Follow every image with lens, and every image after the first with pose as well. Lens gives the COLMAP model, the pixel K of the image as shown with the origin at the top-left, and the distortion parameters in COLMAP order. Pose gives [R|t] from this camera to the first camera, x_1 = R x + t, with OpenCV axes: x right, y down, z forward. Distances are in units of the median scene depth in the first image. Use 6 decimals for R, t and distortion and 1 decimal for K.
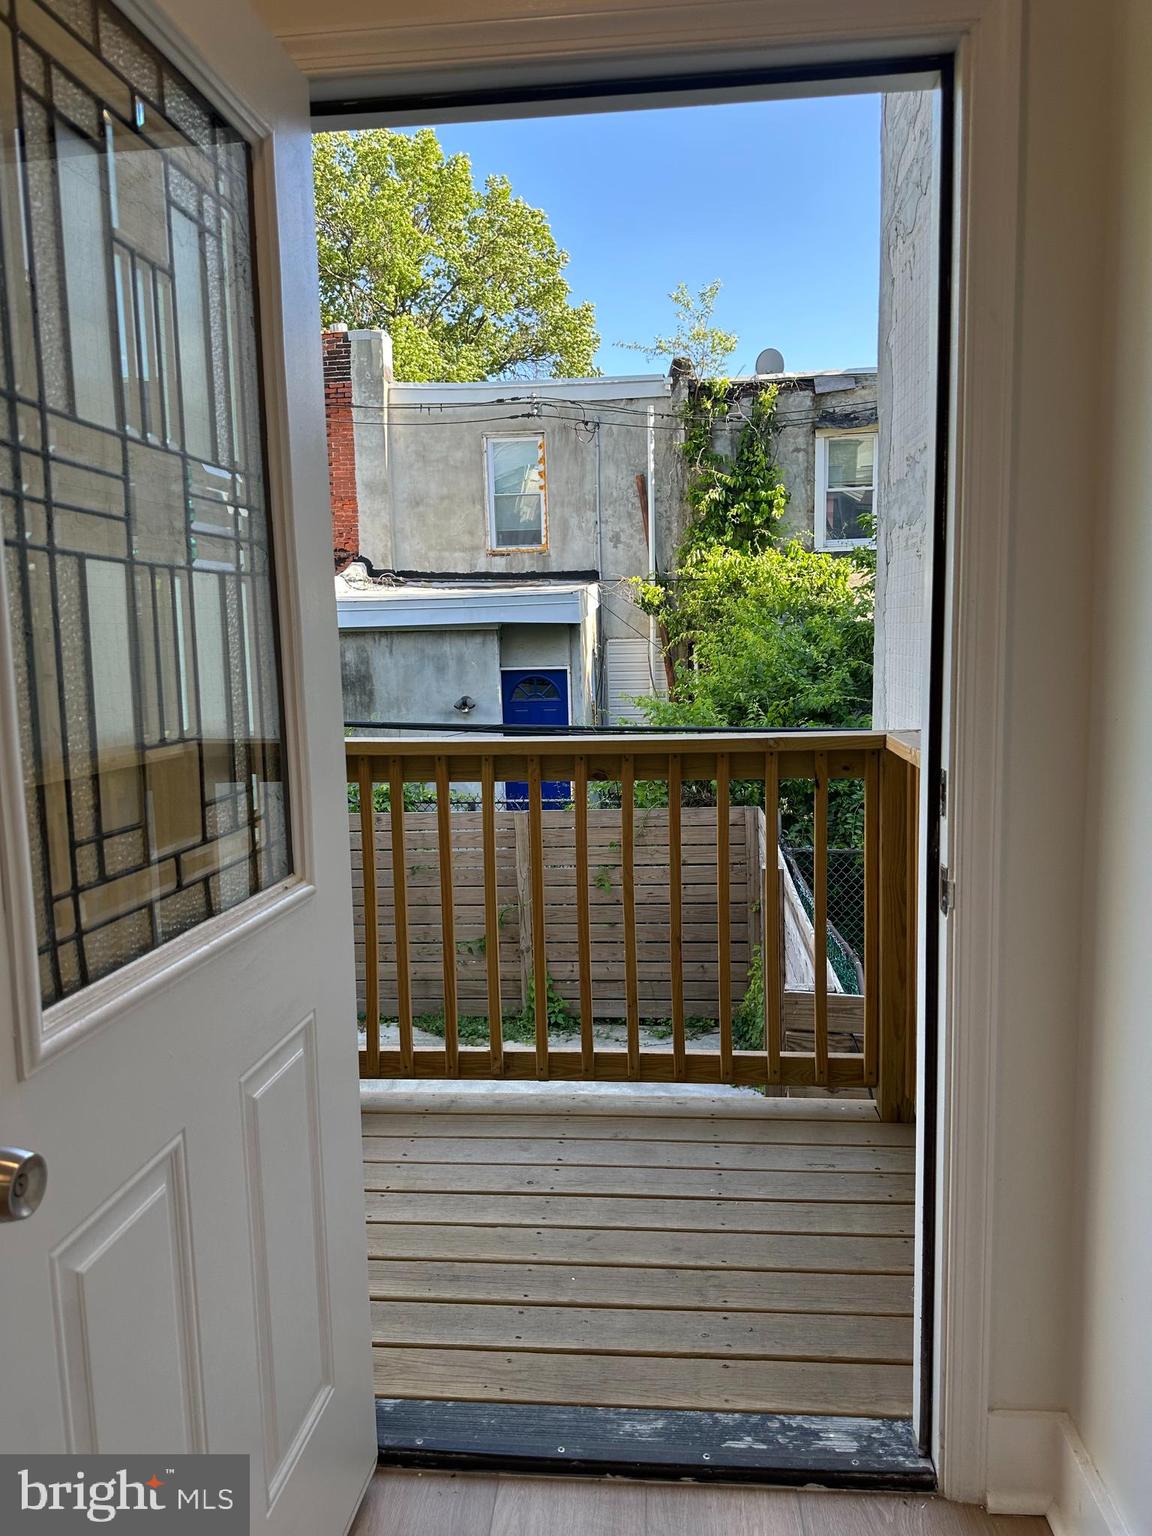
lens RADIAL K [[1054.4, 0, 577.8], [0, 1054.4, 760.4], [0, 0, 1]] dist [0.132804, -0.184622]
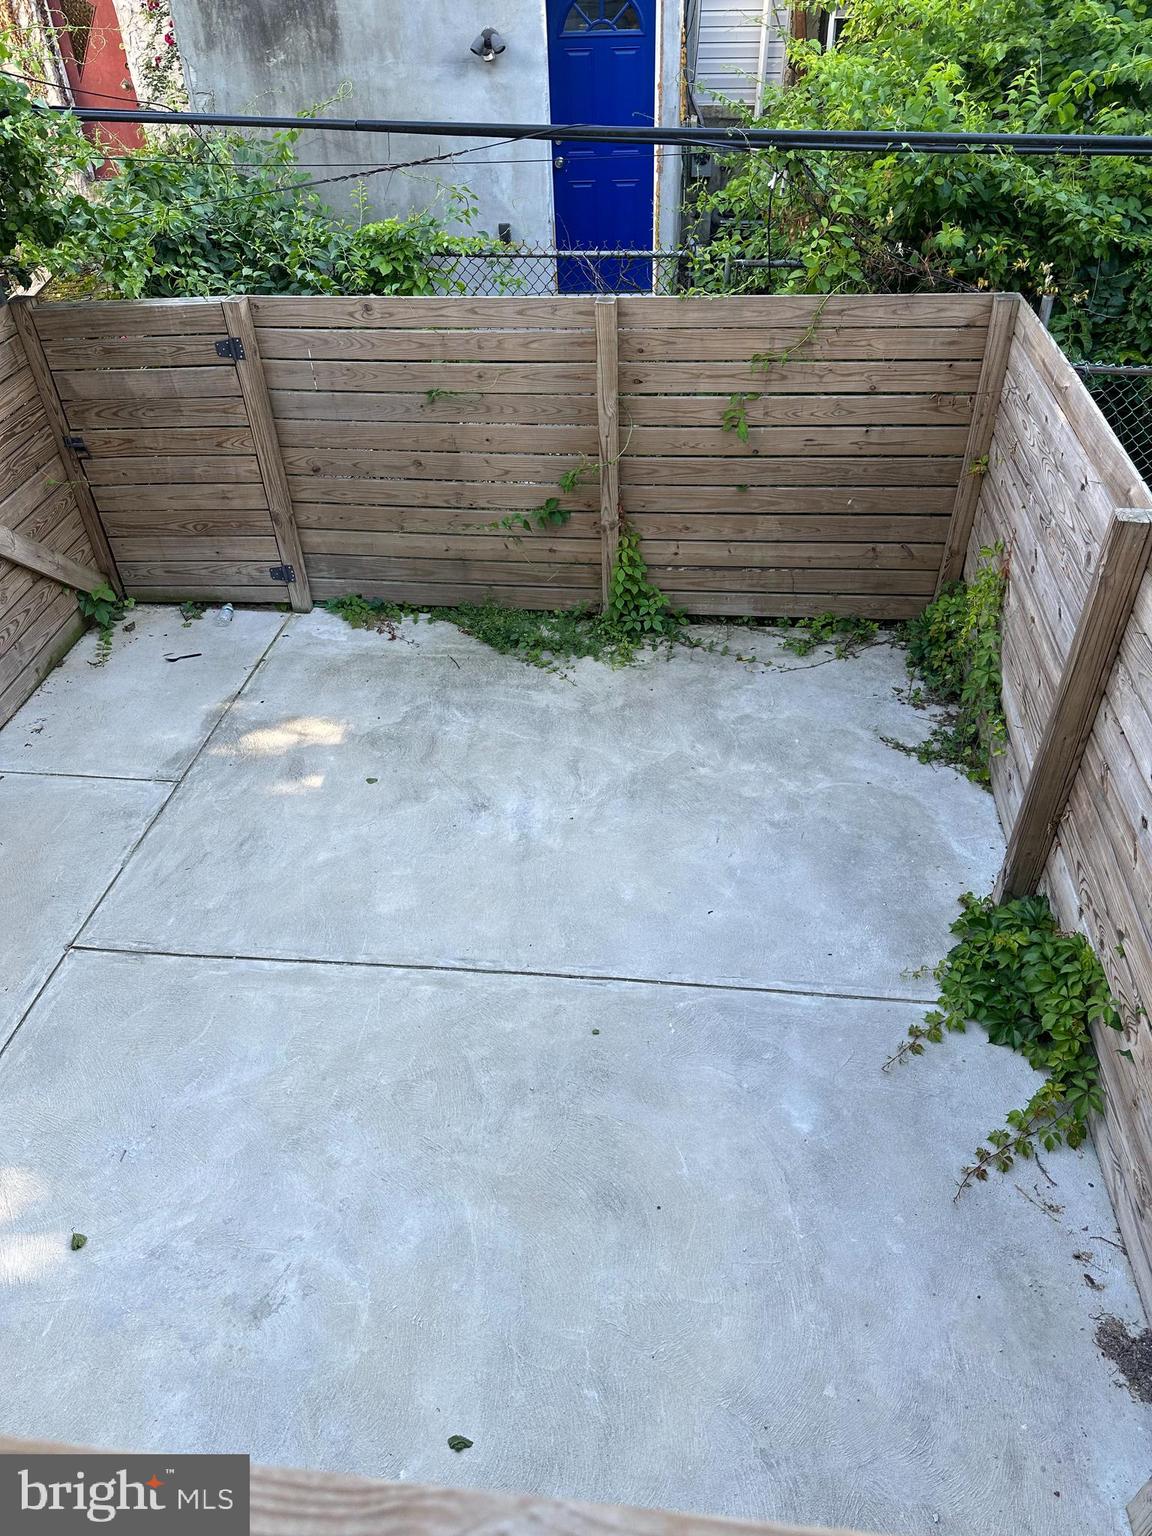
lens RADIAL K [[1054.4, 0, 577.8], [0, 1054.4, 760.4], [0, 0, 1]] dist [0.132804, -0.184622]
pose [[0.999831, 0.011360, -0.014471, -0.057116], [-0.001726, 0.841023, 0.540996, -0.058116], [0.018317, -0.540880, 0.840900, 0.352511]]
